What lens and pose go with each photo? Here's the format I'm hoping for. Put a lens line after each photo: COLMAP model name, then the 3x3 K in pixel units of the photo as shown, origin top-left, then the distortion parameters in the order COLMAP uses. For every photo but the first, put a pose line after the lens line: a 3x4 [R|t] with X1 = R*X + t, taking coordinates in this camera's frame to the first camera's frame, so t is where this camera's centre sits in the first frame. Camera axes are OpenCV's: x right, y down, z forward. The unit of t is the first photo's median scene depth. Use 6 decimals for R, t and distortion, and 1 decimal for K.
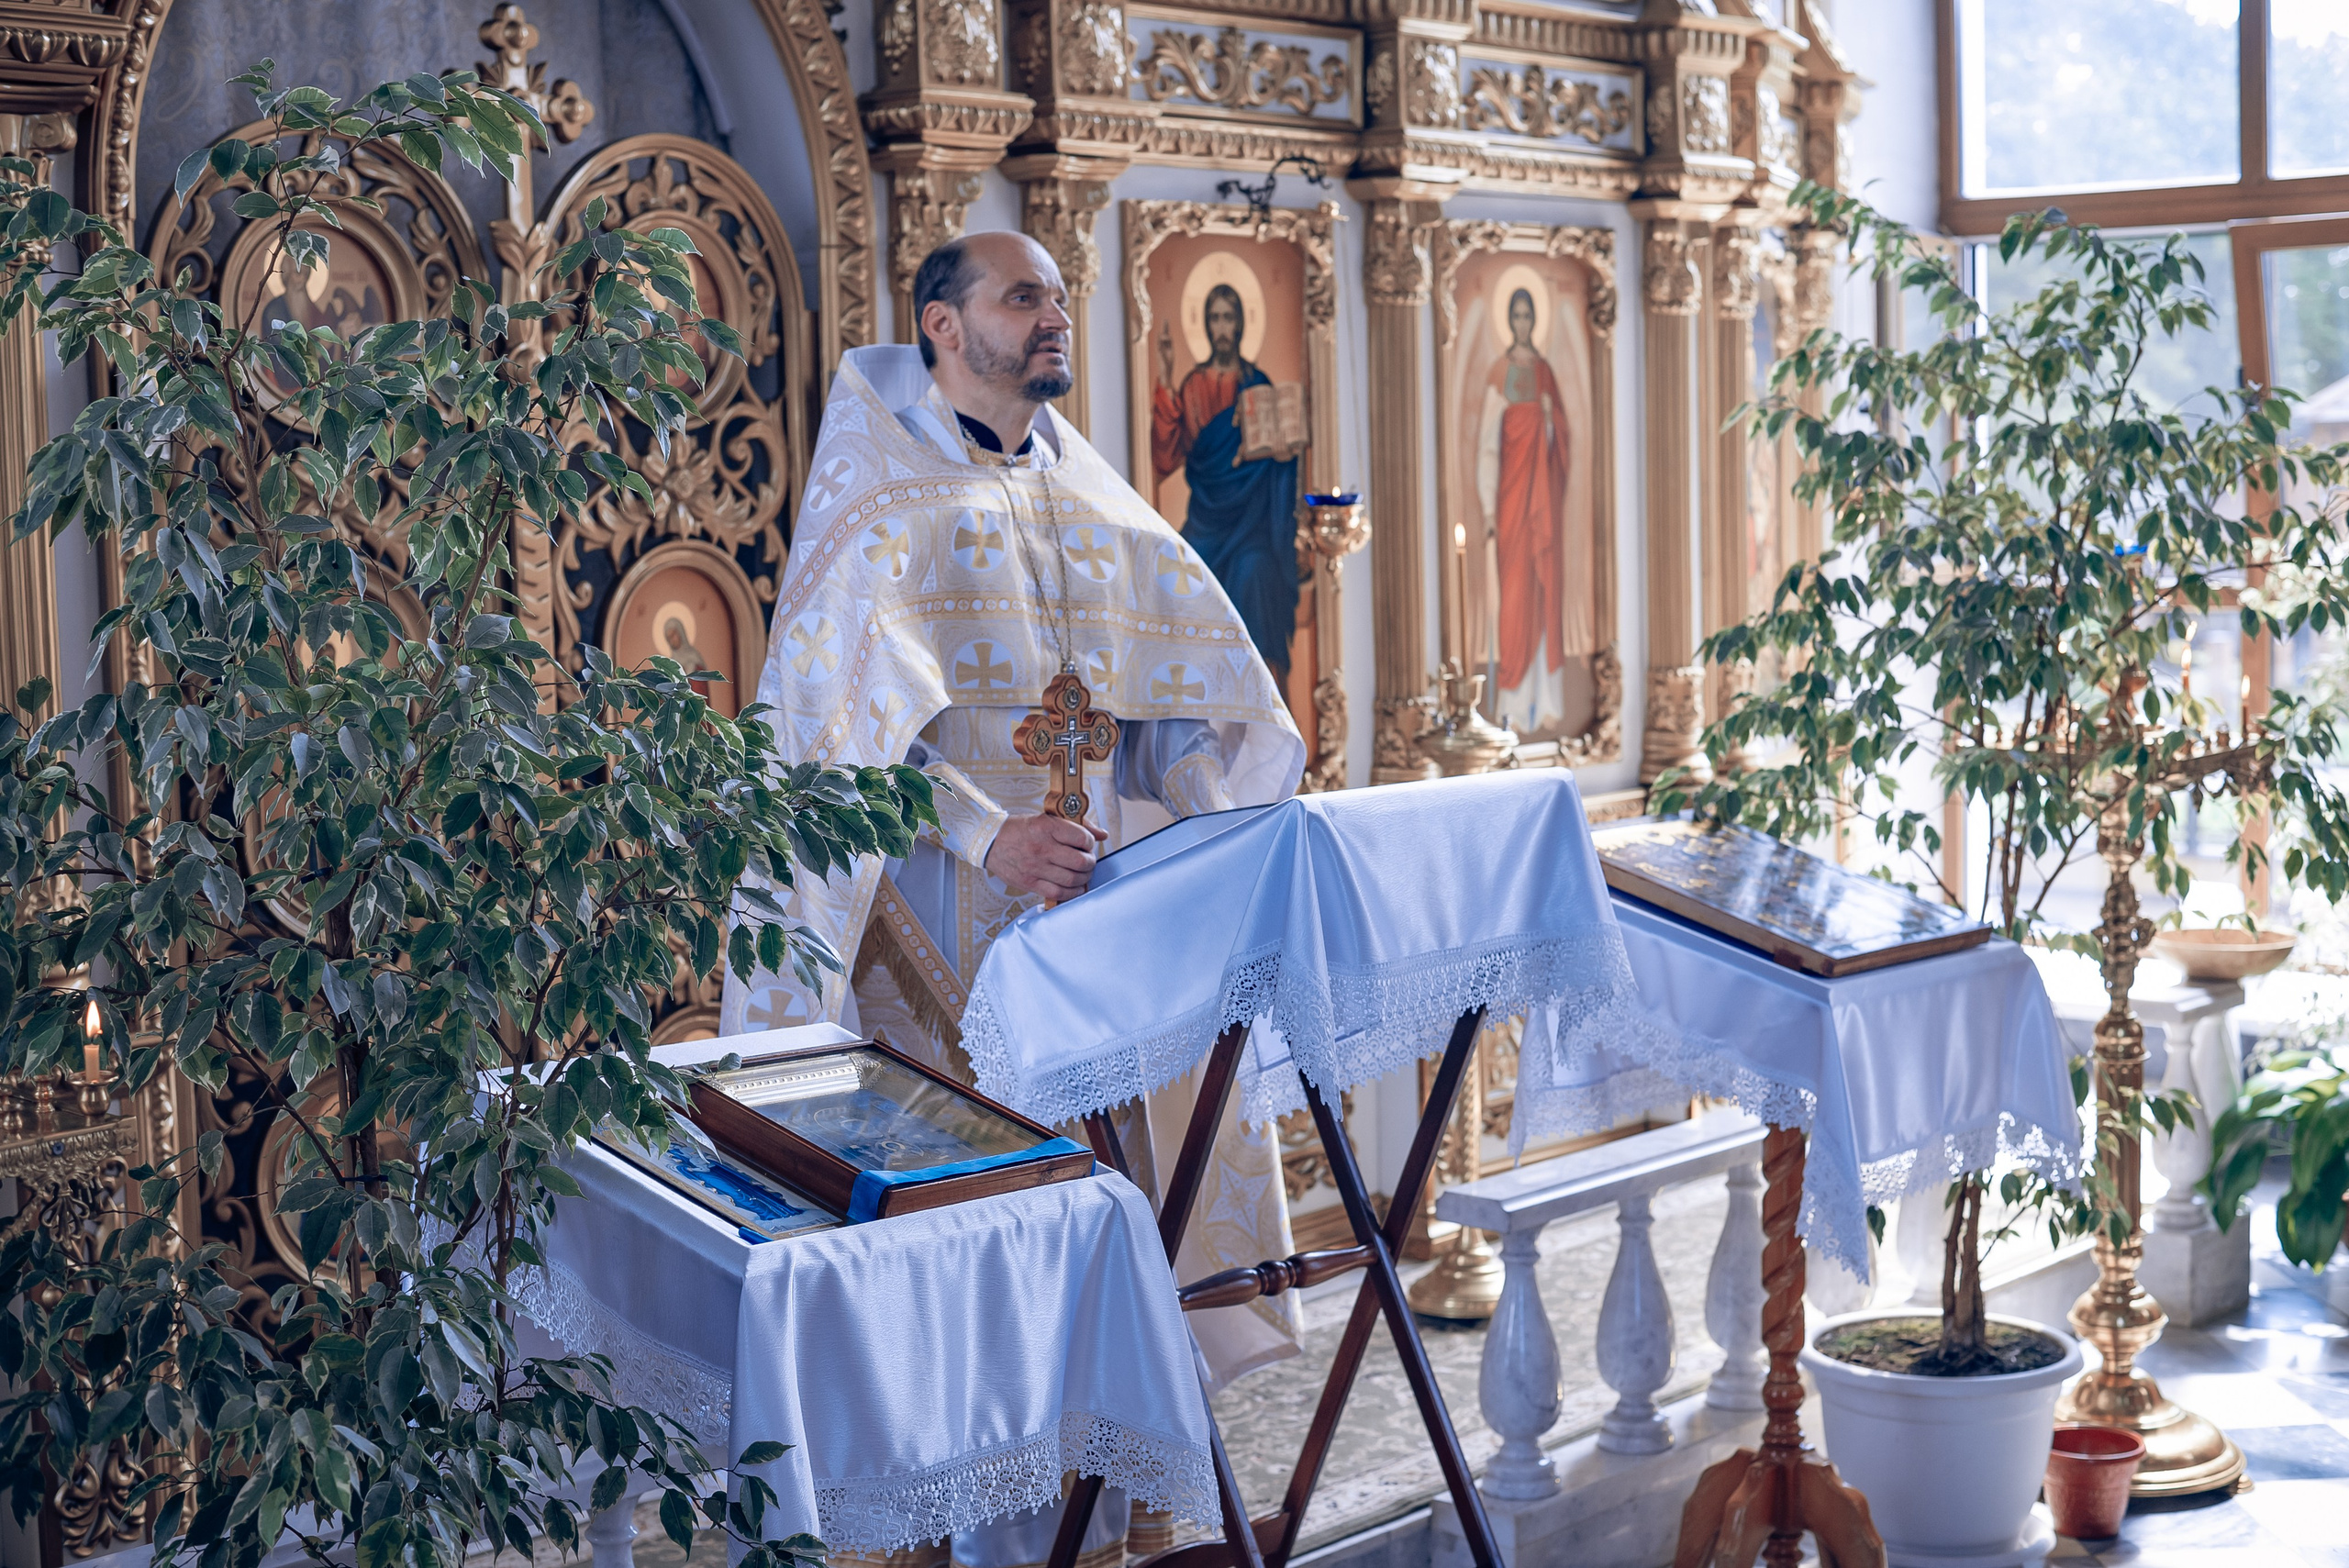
lens RADIAL K [[3573.2, 0, 1205.1], [0, 3573.2, 792.0], [0, 0, 1]] dist [-0.035029, -0.049003]
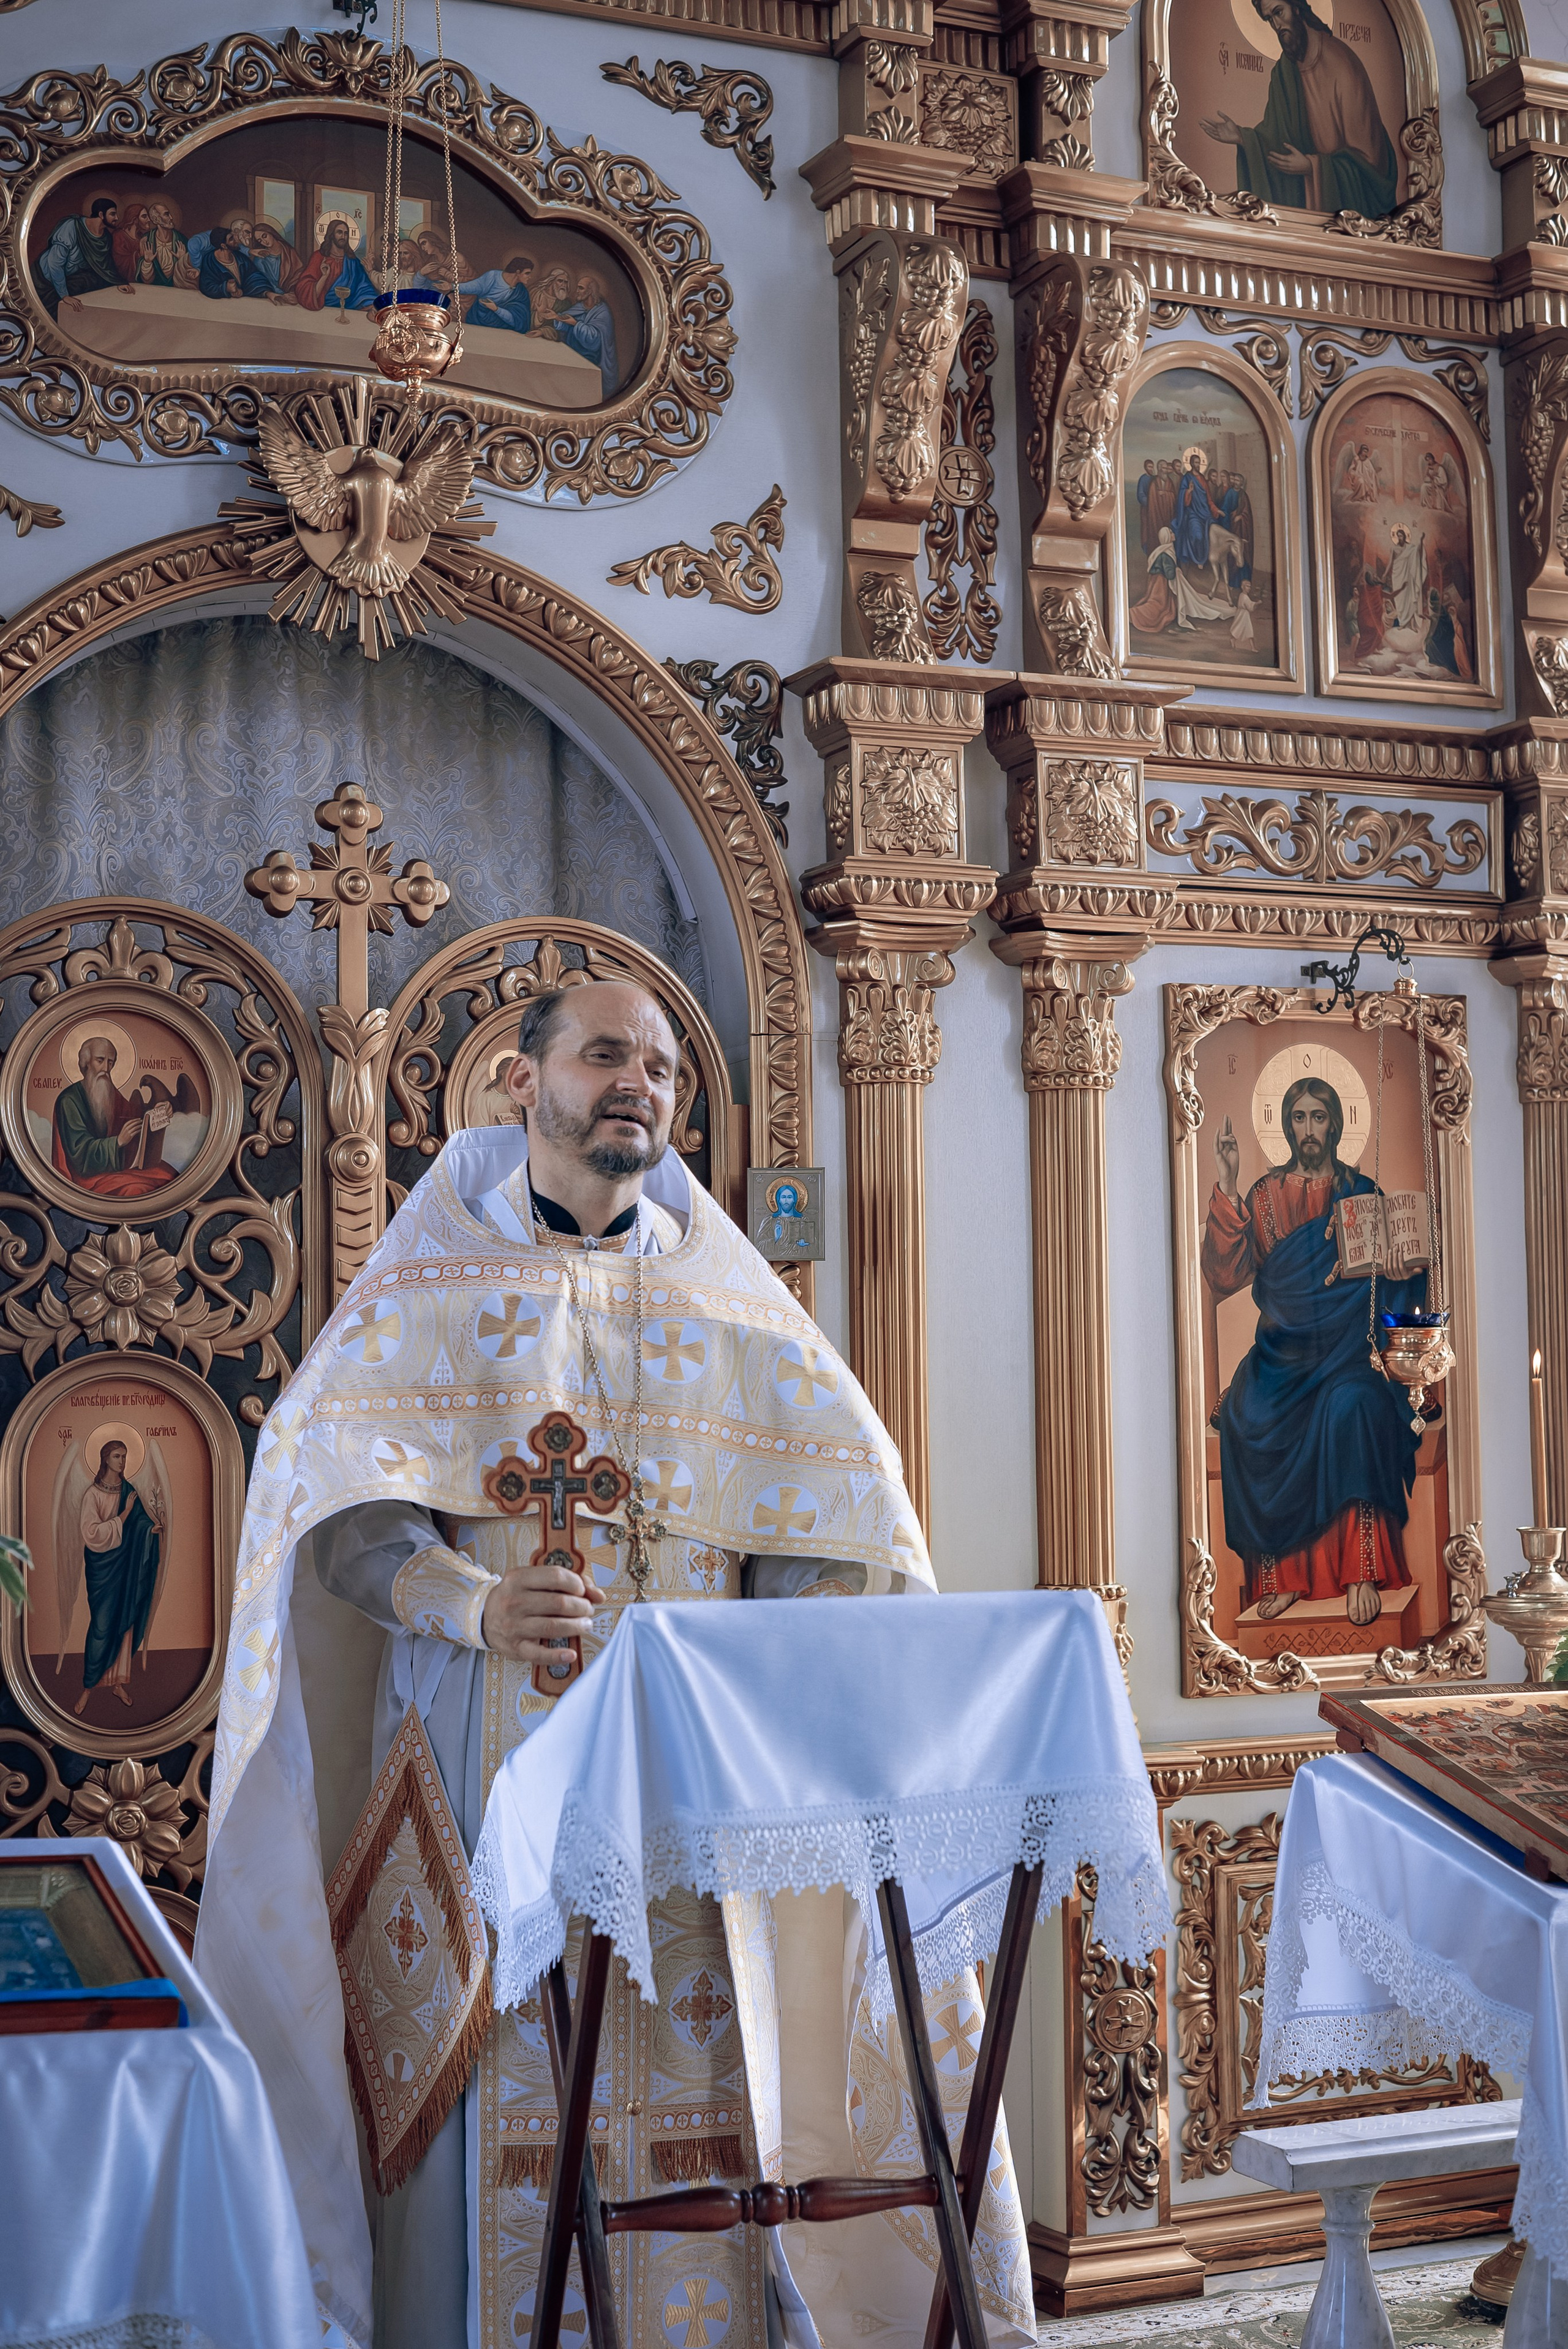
lens RADIAL K [[3183.9, 0, 783.2], [0, 3183.9, 1091.6], [0, 0, 1]] dist [-0.181973, 0.009175]
pose [[0.895389, -0.001964, -0.445281, 0.238550], [-0.063552, 0.989189, -0.132157, -0.028292], [0.440727, 0.146630, 0.885584, 0.257540]]
